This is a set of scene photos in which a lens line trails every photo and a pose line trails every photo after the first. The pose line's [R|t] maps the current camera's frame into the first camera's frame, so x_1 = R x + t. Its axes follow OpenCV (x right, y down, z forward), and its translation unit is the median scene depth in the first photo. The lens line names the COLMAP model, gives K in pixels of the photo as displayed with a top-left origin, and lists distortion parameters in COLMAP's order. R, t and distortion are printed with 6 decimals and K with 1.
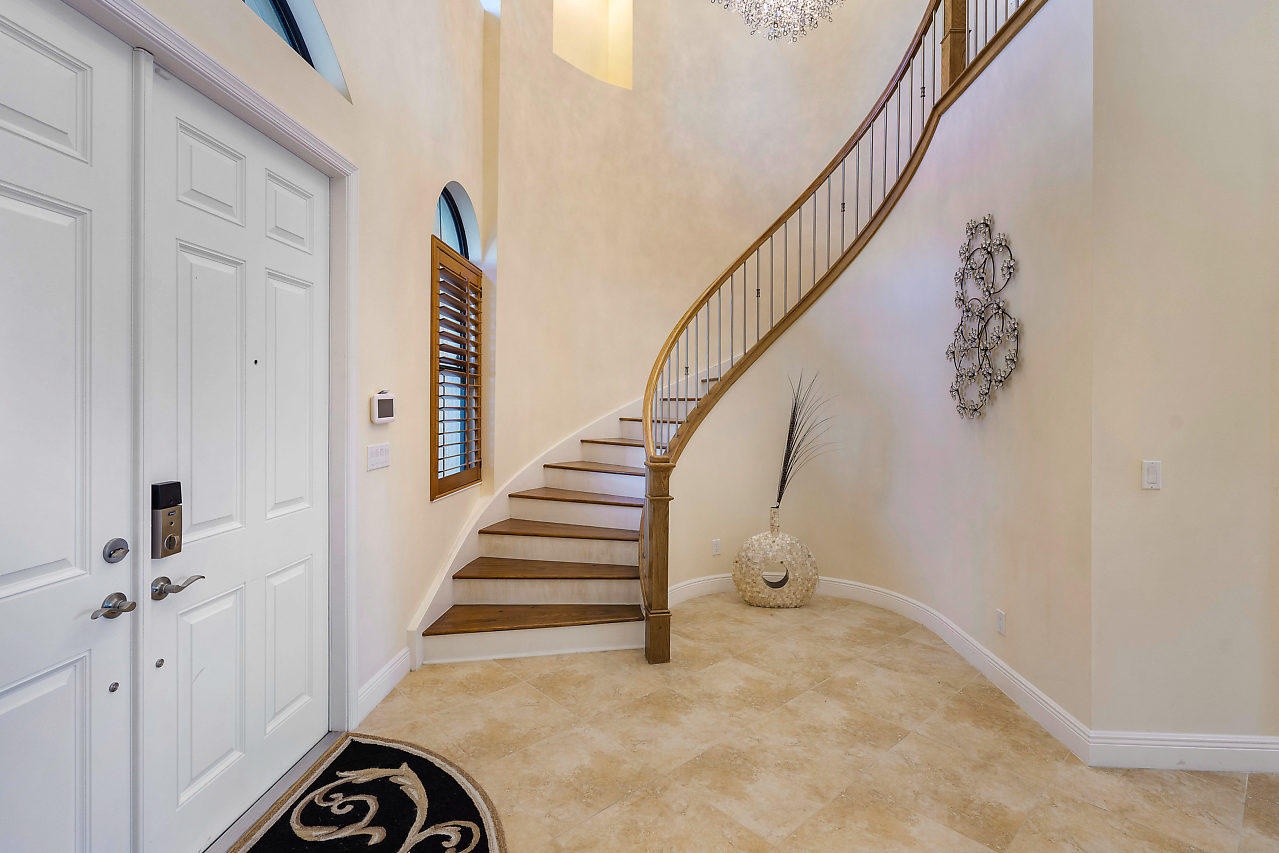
lens RADIAL K [[590.3, 0, 640.7], [0, 590.3, 398.8], [0, 0, 1]] dist [0.000494, -0.000187]
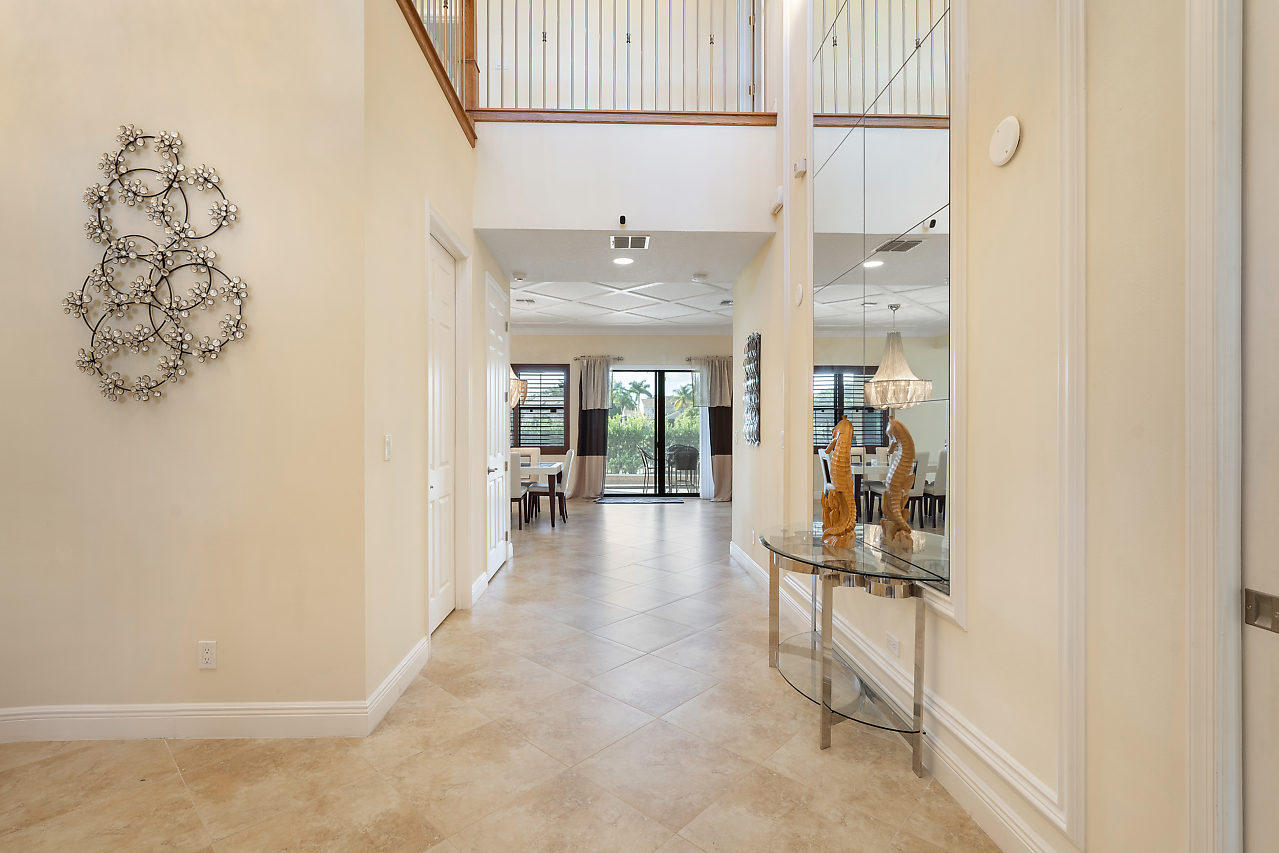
lens RADIAL K [[577.9, 0, 634.8], [0, 577.9, 428.7], [0, 0, 1]] dist [0.000484, -0.000029]
pose [[-0.084097, -0.003116, 0.996453, -0.219385], [-0.003810, 0.999989, 0.002805, 0.071064], [-0.996450, -0.003561, -0.084108, 0.508189]]
